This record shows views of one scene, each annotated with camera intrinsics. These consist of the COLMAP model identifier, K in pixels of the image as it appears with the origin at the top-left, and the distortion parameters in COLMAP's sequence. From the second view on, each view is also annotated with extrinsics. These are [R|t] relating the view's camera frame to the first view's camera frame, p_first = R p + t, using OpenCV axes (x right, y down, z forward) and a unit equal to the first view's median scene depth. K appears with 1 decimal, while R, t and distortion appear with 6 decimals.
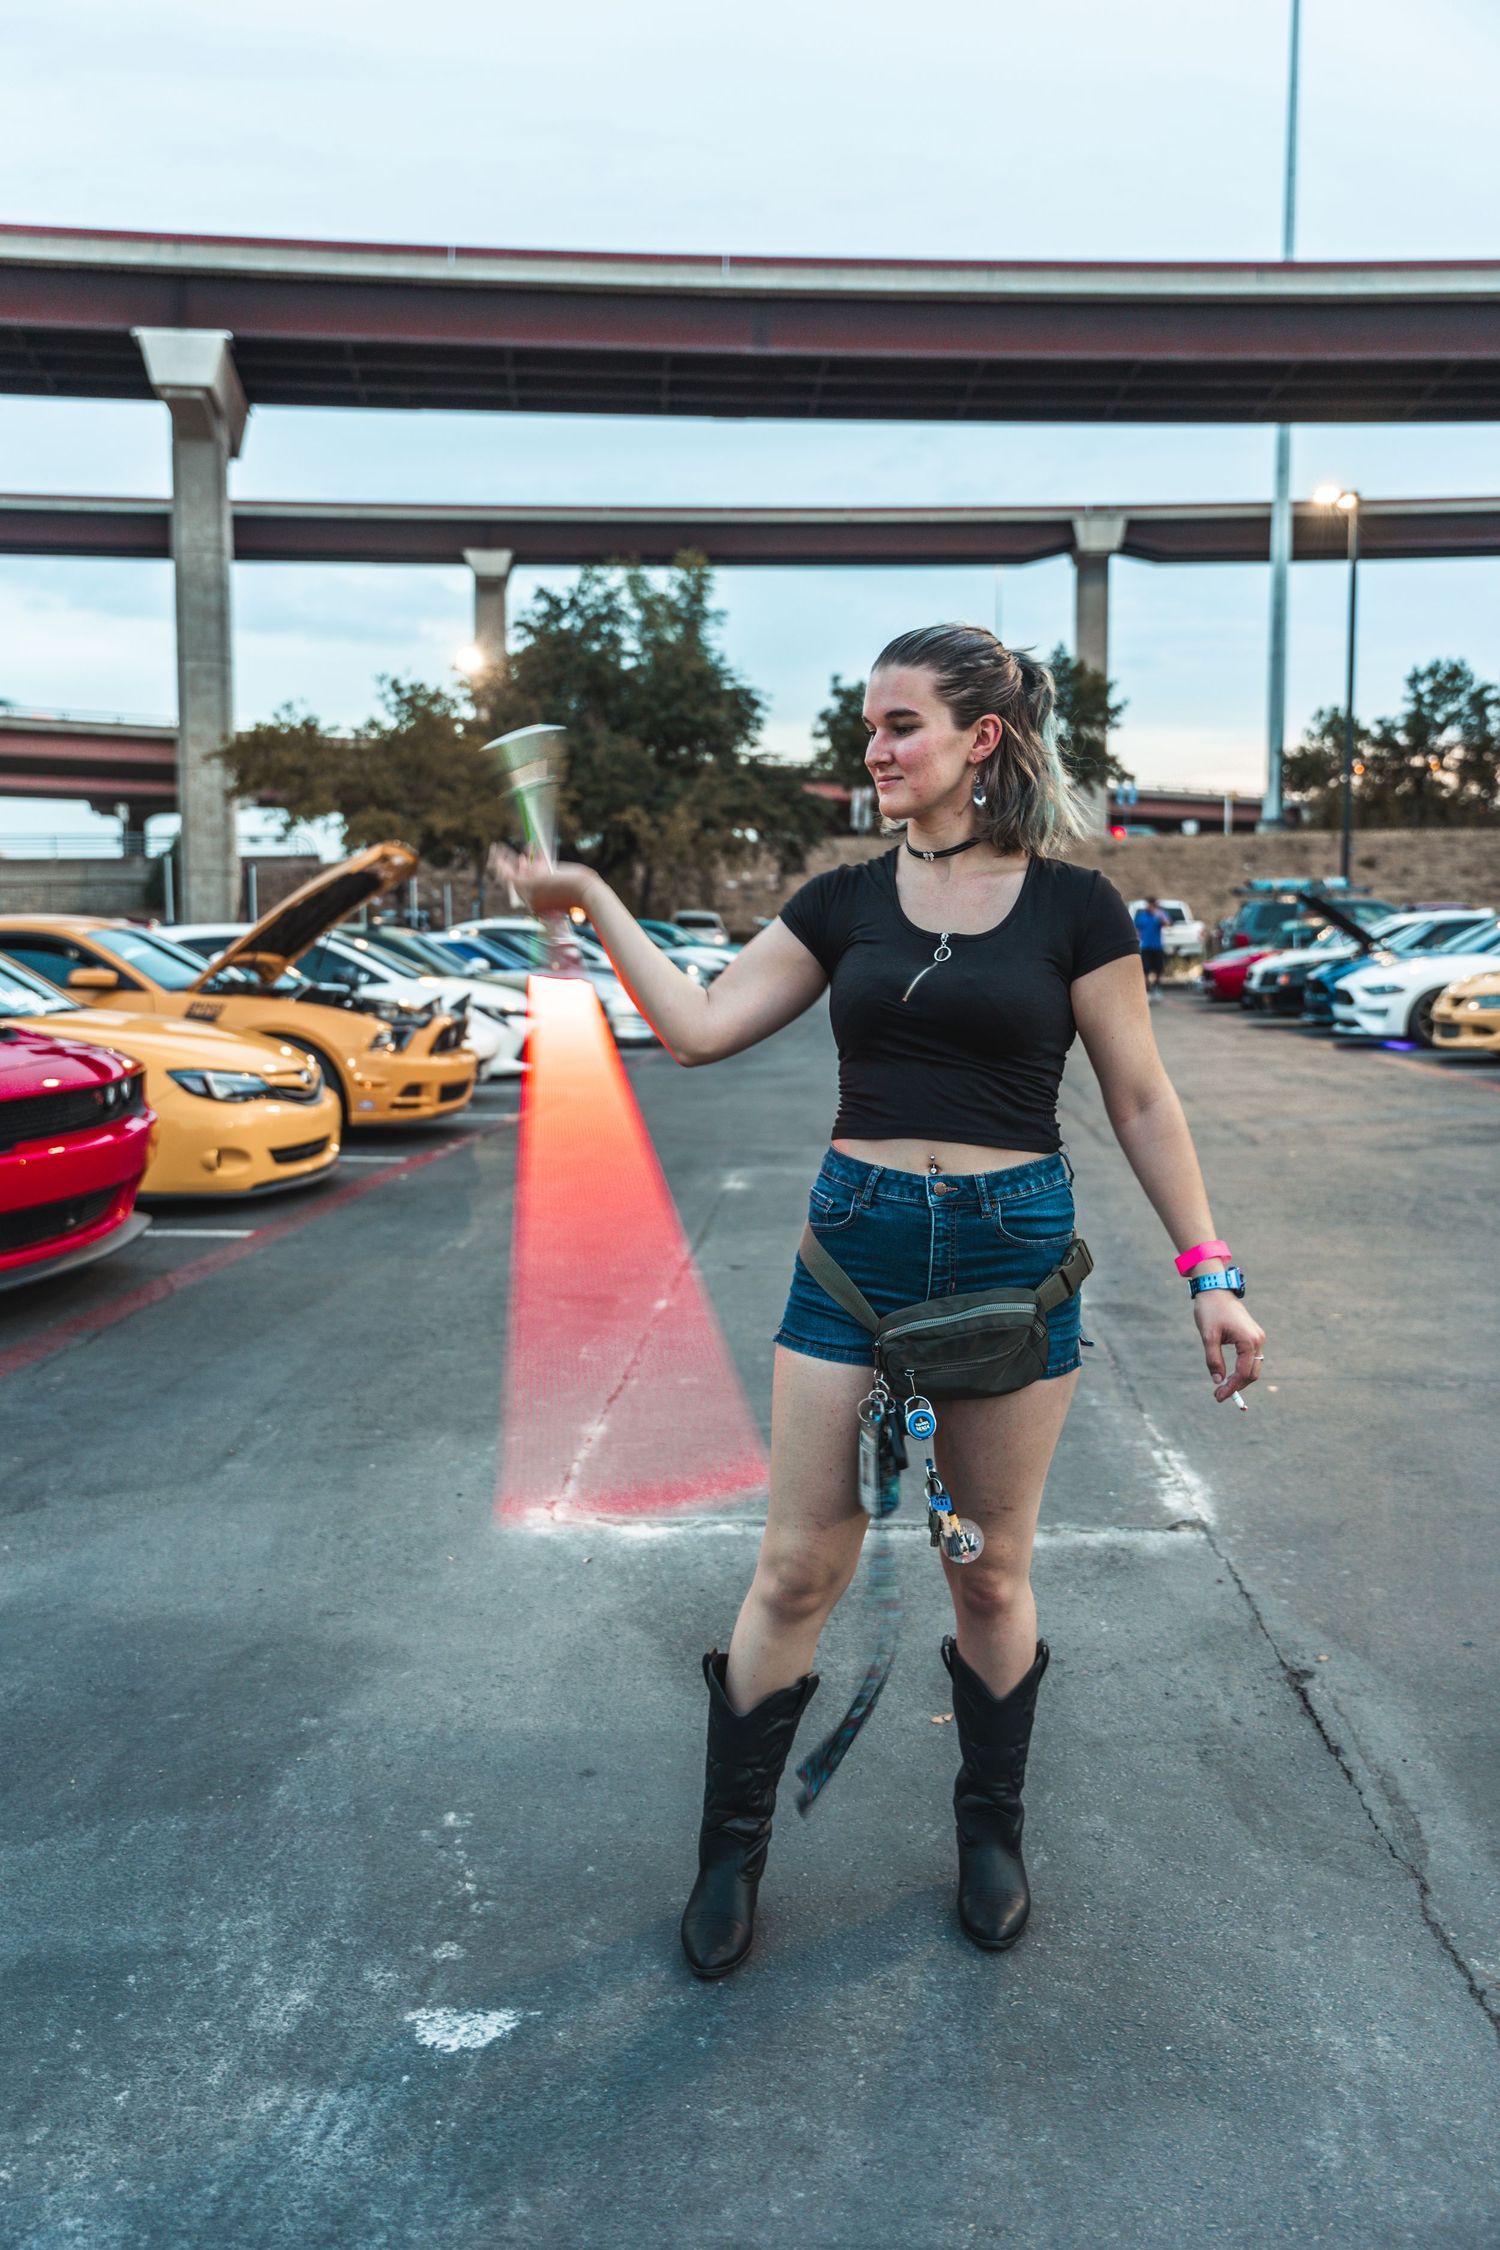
lens RADIAL K [[1967.2, 0, 770.8], [0, 1967.2, 1144.5], [0, 0, 1]] dist [-0.001893, 0.016368]
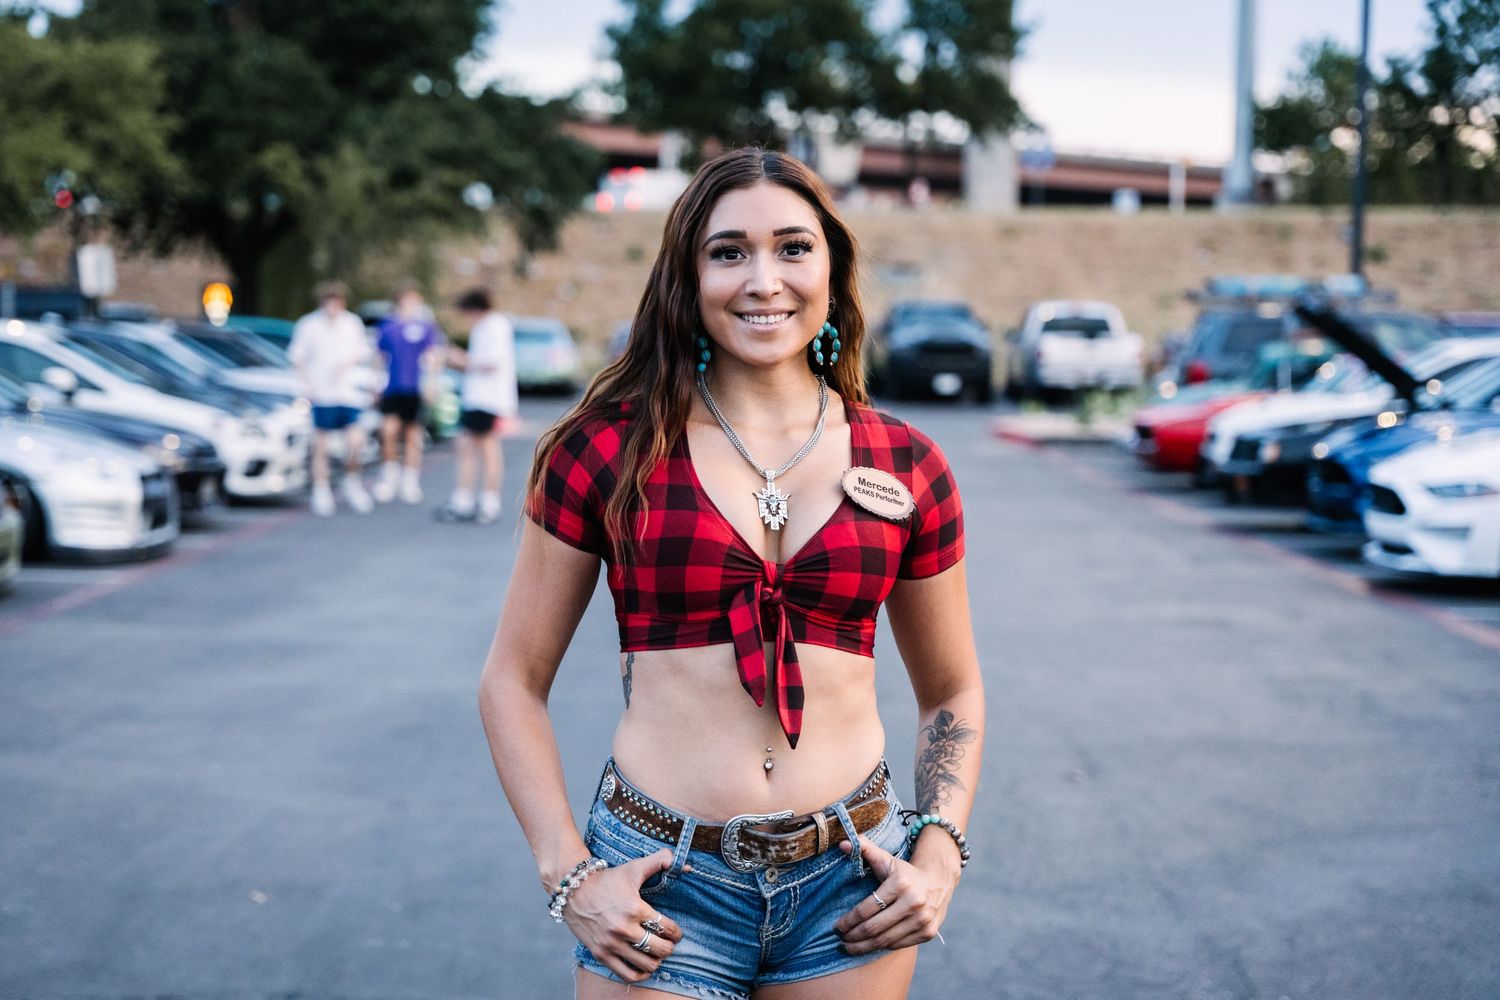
lens RADIAL K [[2535.6, 0, 742.9], [0, 2535.6, 495.3], [0, 0, 1]] dist [0.051831, 0.000000]
pose [[0.998073, 0.017075, 0.059658, 0.031917], [-0.014555, 0.998994, -0.042423, -0.019665], [-0.060323, 0.041473, 0.997317, 0.138137]]
